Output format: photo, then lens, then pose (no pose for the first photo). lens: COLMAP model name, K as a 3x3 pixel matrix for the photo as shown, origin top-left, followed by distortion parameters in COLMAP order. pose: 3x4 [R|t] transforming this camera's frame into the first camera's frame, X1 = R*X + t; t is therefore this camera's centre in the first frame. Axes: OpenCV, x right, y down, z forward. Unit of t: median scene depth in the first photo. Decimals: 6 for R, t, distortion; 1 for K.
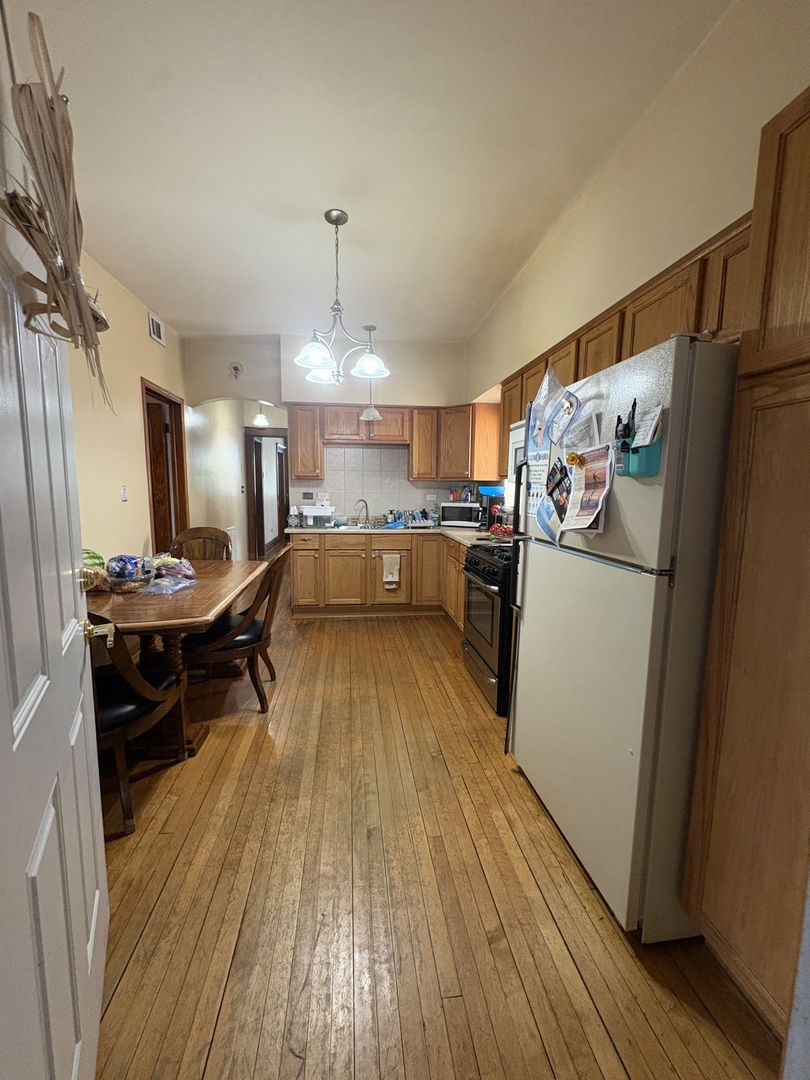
lens RADIAL K [[429.0, 0, 403.9], [0, 429.0, 539.6], [0, 0, 1]] dist [0.000336, 0.000085]
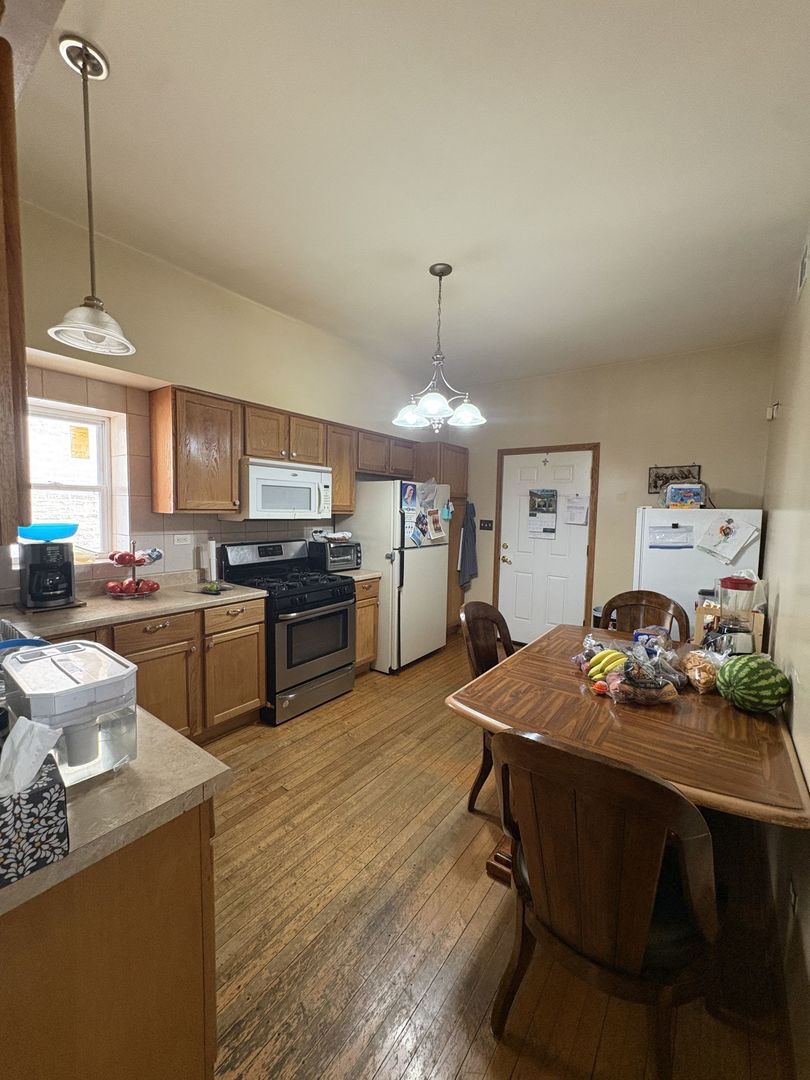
lens RADIAL K [[429.0, 0, 401.7], [0, 429.0, 539.7], [0, 0, 1]] dist [0.000336, 0.000085]
pose [[-0.720575, -0.076453, 0.689149, -1.278430], [0.054323, 0.984623, 0.166032, -0.450099], [-0.691246, 0.157075, -0.705341, 2.873992]]
